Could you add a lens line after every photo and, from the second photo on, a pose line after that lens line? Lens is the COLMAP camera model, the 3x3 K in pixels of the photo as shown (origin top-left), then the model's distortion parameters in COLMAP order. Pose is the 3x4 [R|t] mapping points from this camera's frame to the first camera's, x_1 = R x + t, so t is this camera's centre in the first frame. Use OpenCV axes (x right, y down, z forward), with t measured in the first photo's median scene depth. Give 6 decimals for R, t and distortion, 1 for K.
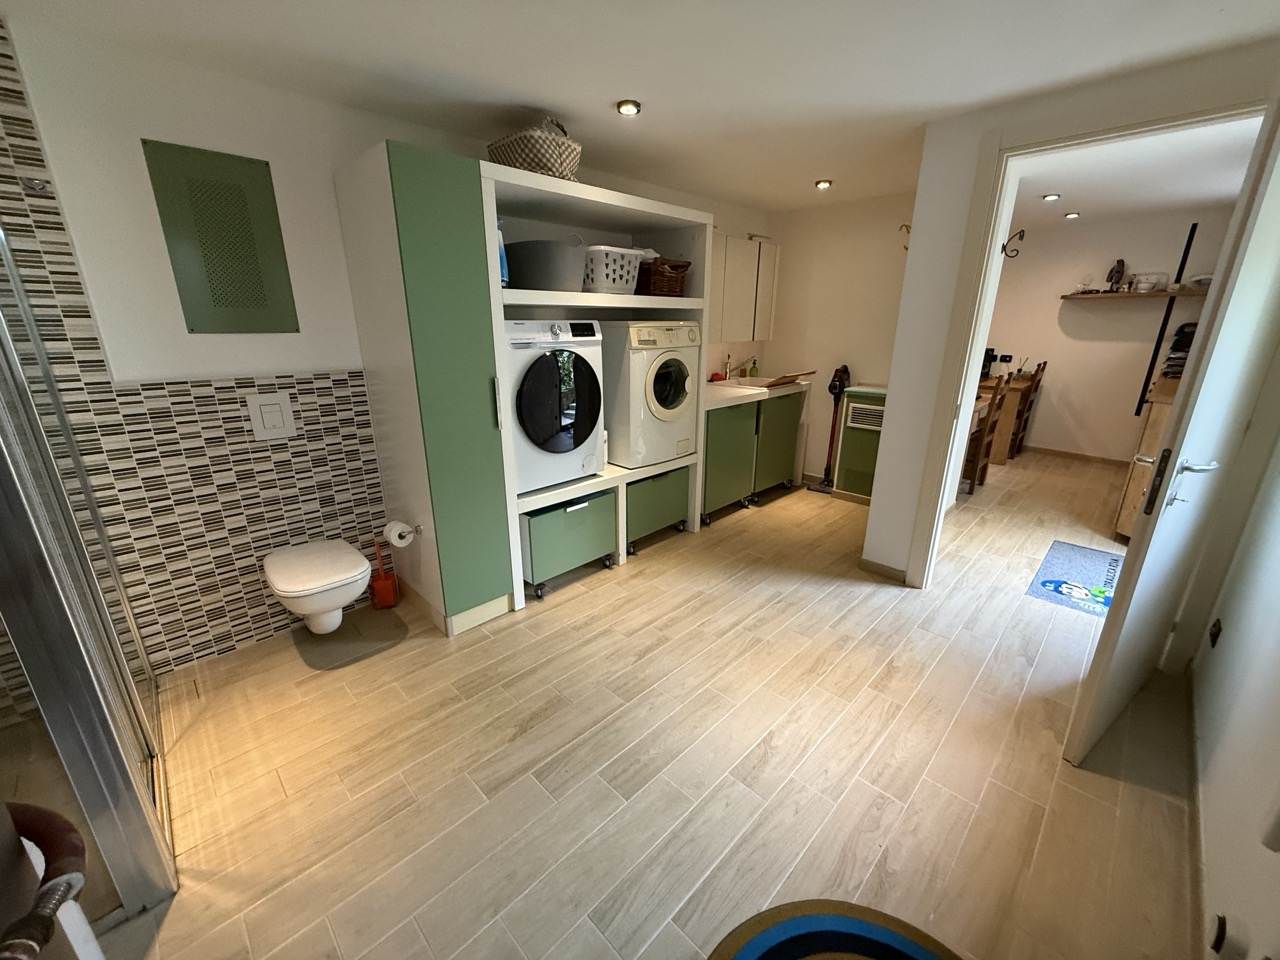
lens RADIAL K [[511.0, 0, 634.3], [0, 511.0, 484.4], [0, 0, 1]] dist [-0.001722, -0.000034]
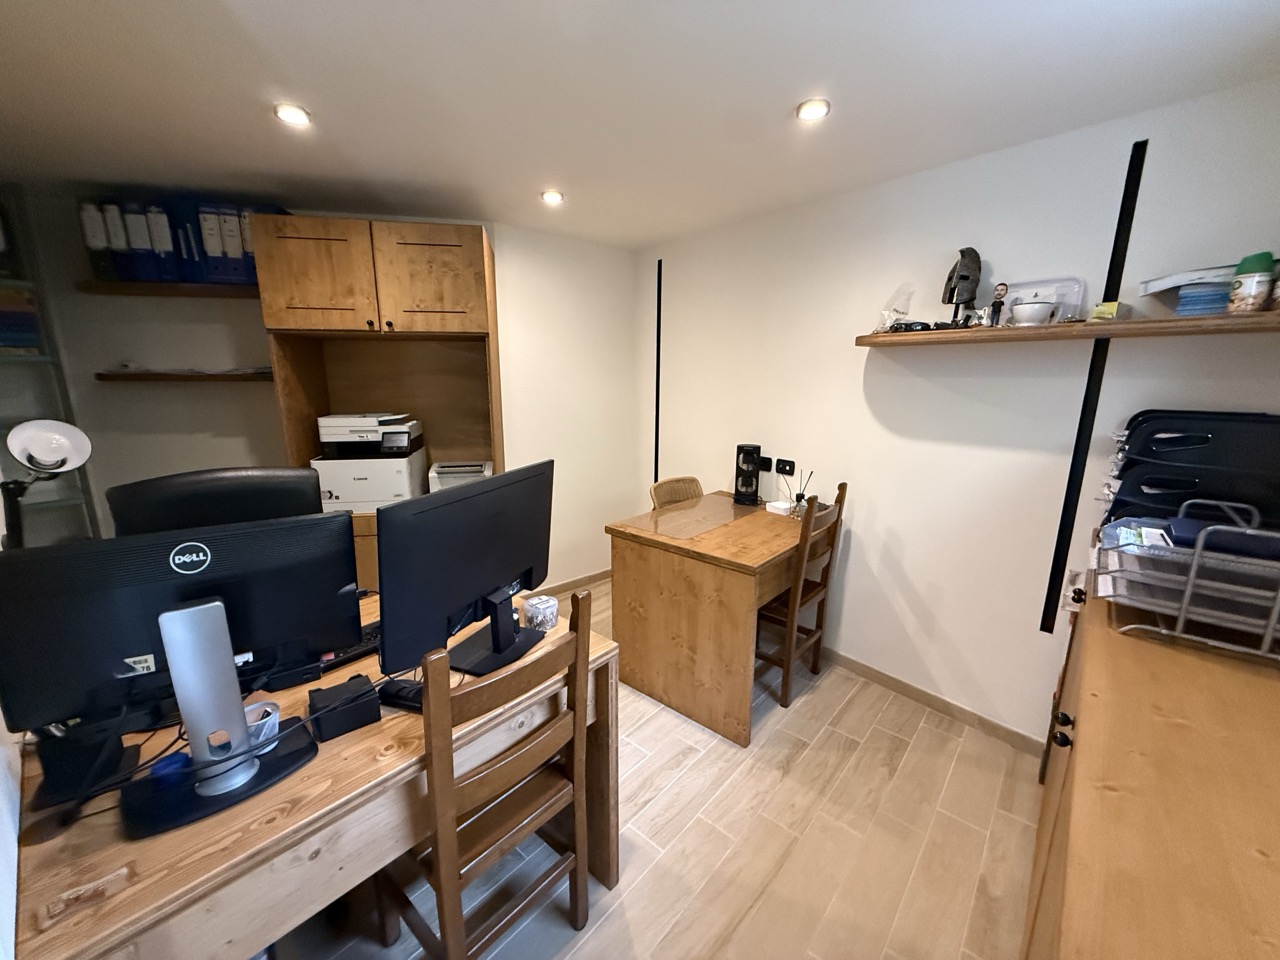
lens RADIAL K [[511.0, 0, 634.3], [0, 511.0, 484.4], [0, 0, 1]] dist [-0.001722, -0.000034]
pose [[0.997376, -0.009904, 0.071716, 0.654924], [0.016748, 0.995291, -0.095474, -0.220787], [-0.070432, 0.096425, 0.992845, 0.632766]]
